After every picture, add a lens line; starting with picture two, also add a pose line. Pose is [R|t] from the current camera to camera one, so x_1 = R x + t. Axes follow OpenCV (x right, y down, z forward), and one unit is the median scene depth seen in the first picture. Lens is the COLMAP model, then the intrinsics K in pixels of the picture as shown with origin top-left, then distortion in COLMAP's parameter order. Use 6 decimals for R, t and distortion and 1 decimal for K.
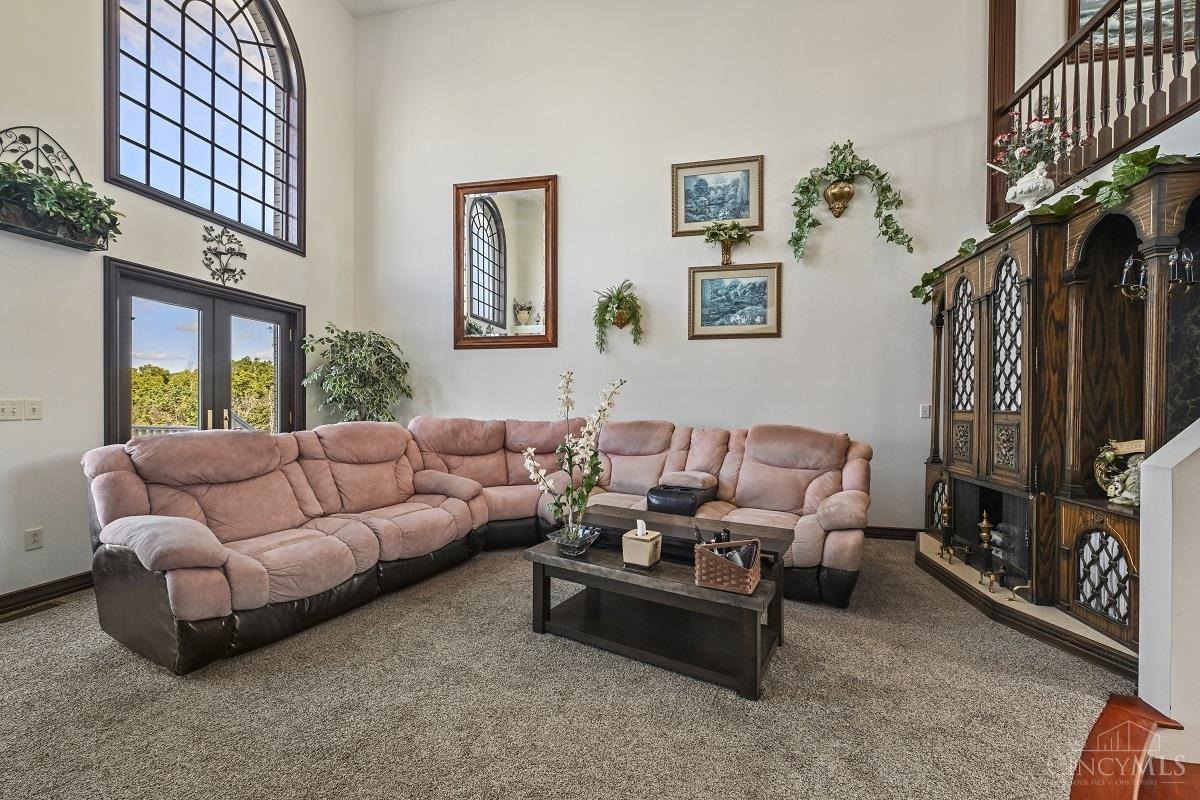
lens RADIAL K [[479.8, 0, 600.5], [0, 479.8, 401.5], [0, 0, 1]] dist [-0.002192, -0.000376]
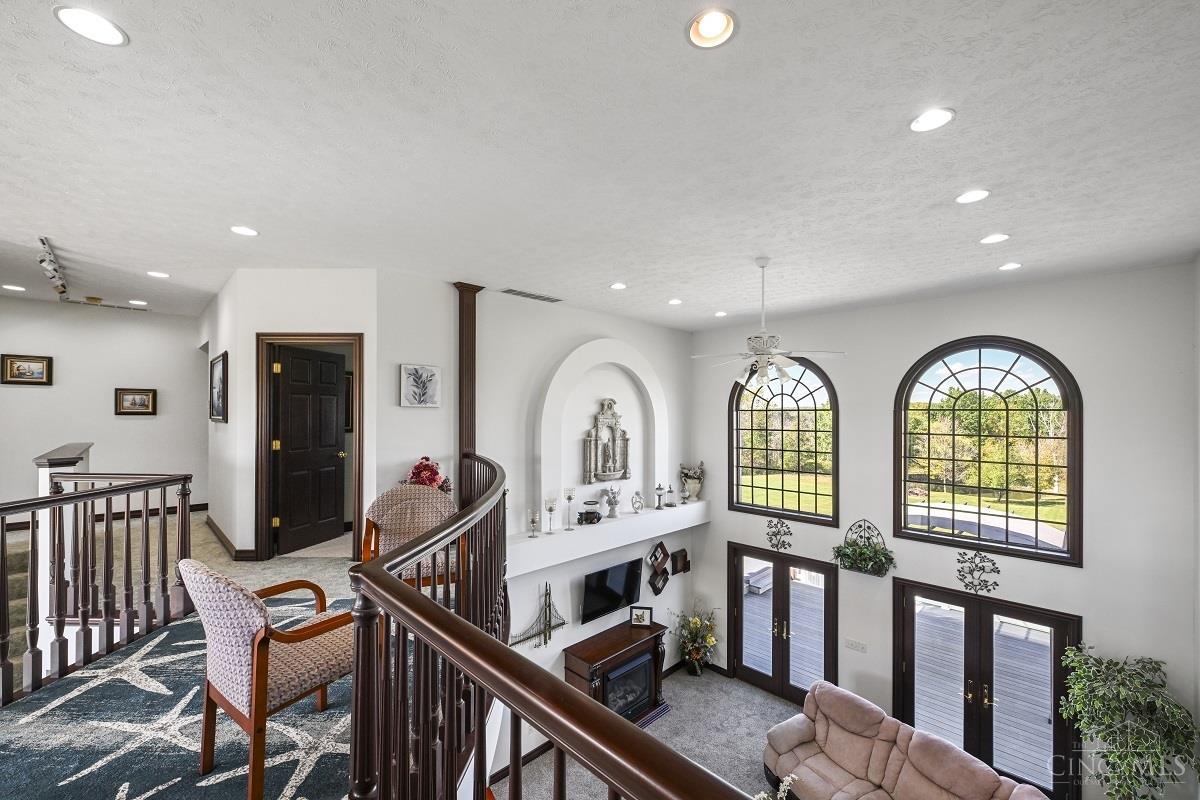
lens RADIAL K [[479.8, 0, 597.2], [0, 479.8, 408.0], [0, 0, 1]] dist [-0.002192, -0.000376]
pose [[-0.578621, -0.010223, -0.815532, 0.989351], [-0.001635, 0.999934, -0.011374, -0.773666], [0.815595, -0.005248, -0.578600, 0.929972]]
